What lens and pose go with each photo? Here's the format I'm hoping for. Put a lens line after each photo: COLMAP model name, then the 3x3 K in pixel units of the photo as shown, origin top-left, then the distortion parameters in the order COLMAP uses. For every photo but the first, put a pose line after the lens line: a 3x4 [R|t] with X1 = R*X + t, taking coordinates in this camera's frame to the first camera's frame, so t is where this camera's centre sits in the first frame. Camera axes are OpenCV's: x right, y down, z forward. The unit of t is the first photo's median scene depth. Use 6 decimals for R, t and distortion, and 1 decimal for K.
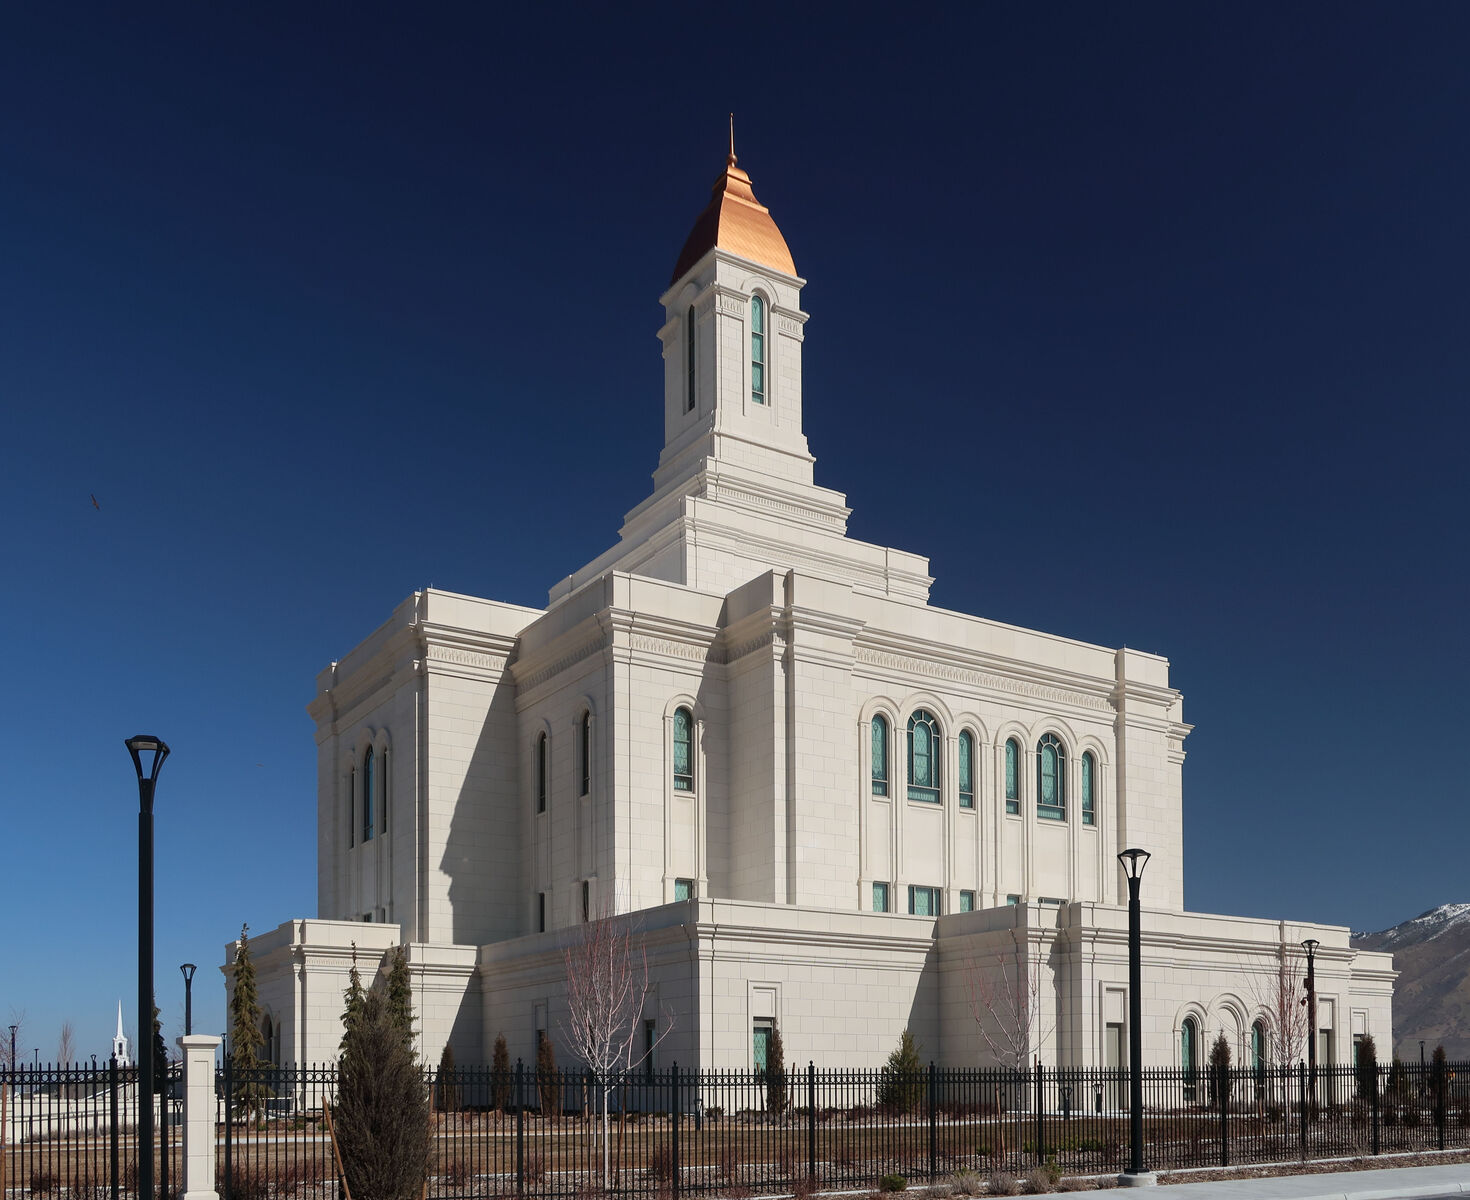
lens RADIAL K [[1455.3, 0, 733.7], [0, 1455.3, 526.1], [0, 0, 1]] dist [-0.001885, -0.011232]
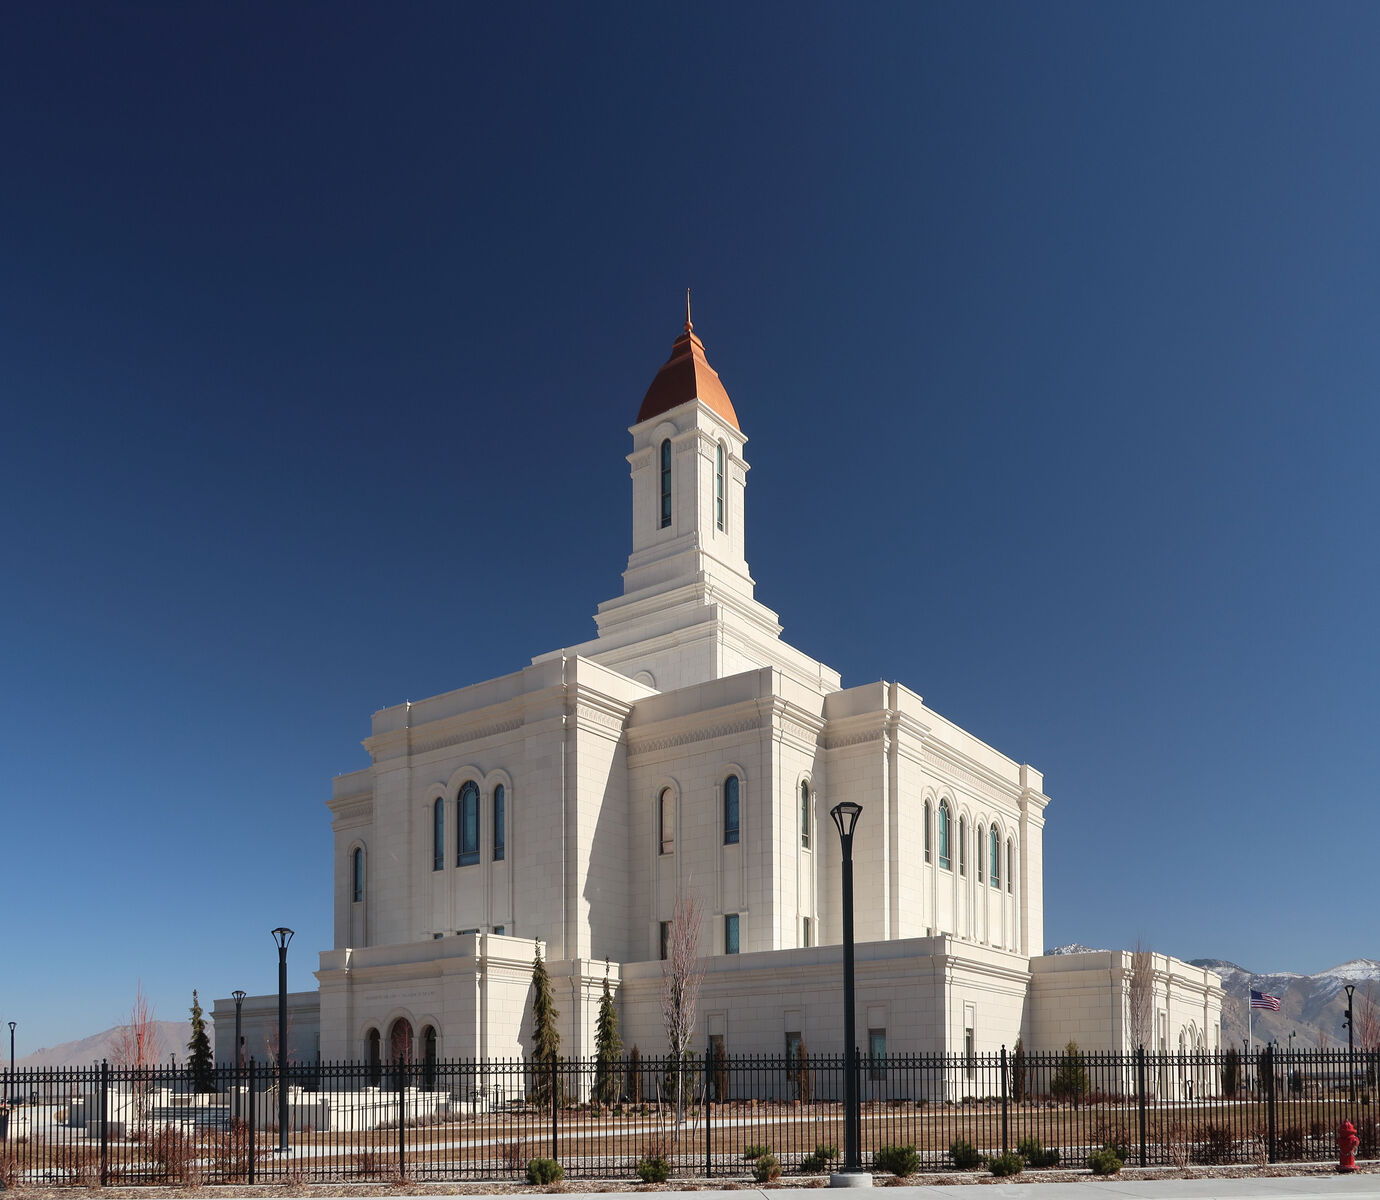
lens RADIAL K [[1239.6, 0, 690.0], [0, 1239.6, 600.0], [0, 0, 1]] dist [0.001123, -0.006453]
pose [[0.916113, 0.151047, 0.371378, -0.522638], [-0.146311, 0.988385, -0.041078, 0.027347], [-0.373269, -0.016704, 0.927573, 0.042762]]
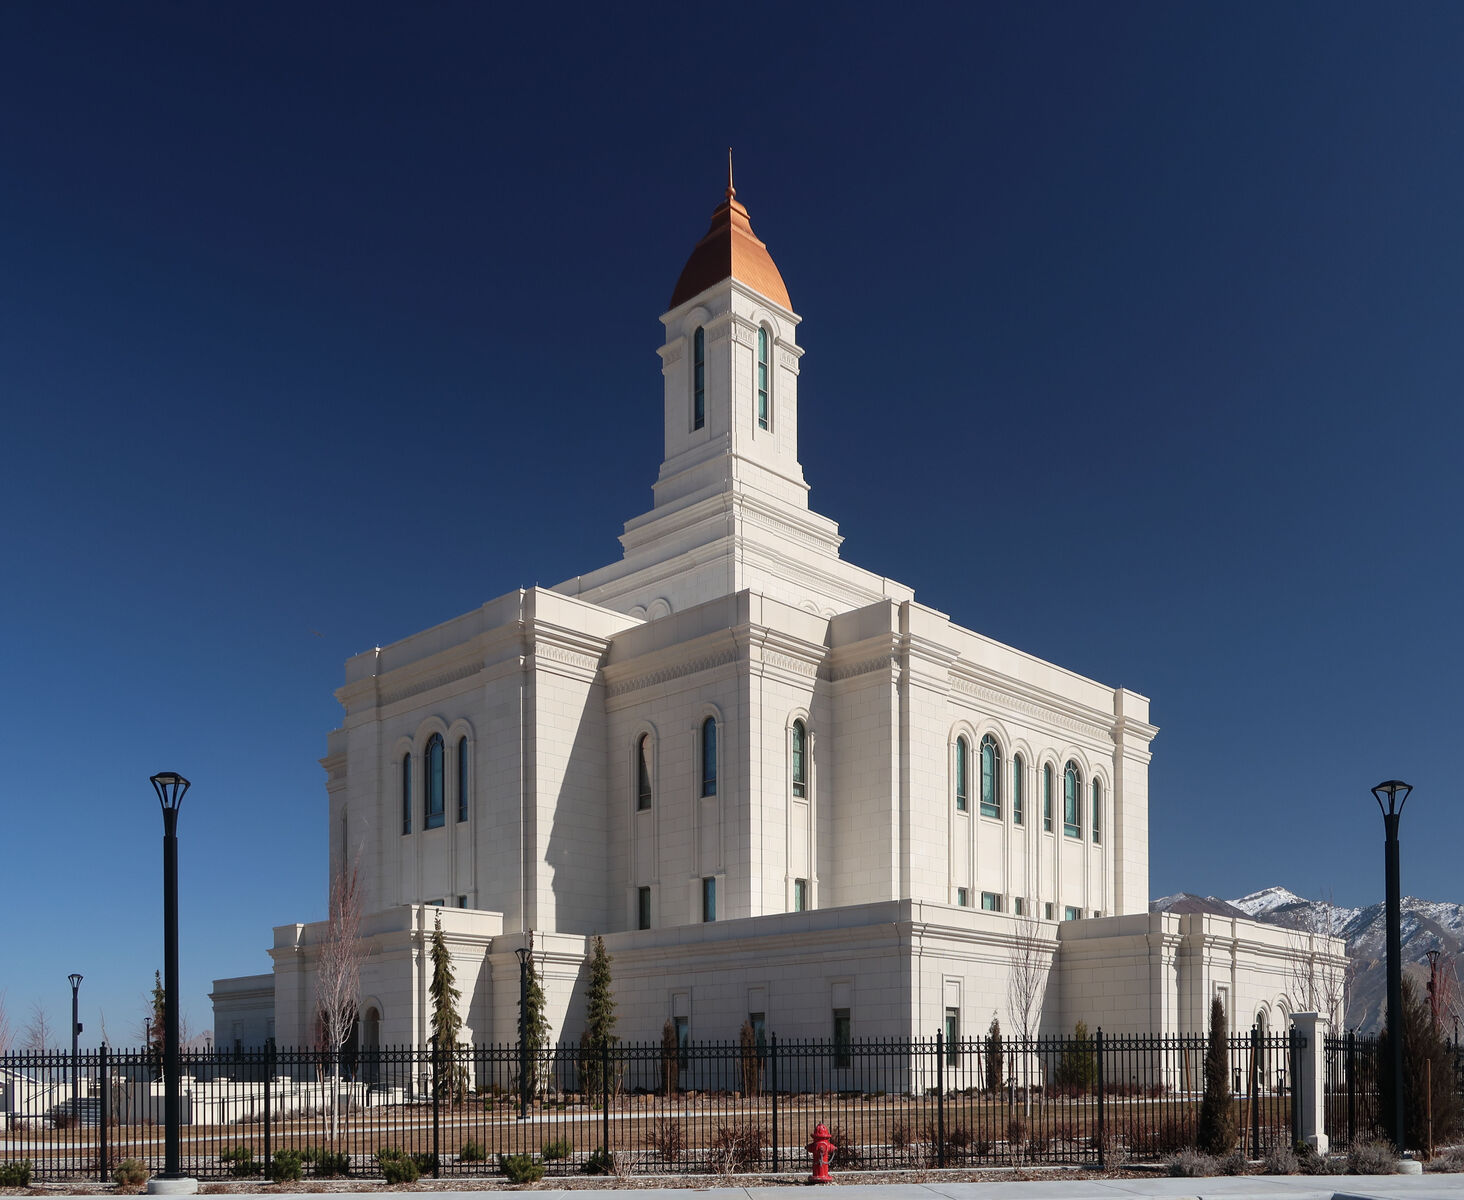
lens RADIAL K [[1449.4, 0, 730.7], [0, 1449.4, 526.4], [0, 0, 1]] dist [-0.001885, -0.011232]
pose [[0.967125, 0.093328, 0.236558, -0.334707], [-0.093699, 0.995553, -0.009697, -0.002533], [-0.236411, -0.012787, 0.971569, -0.026536]]
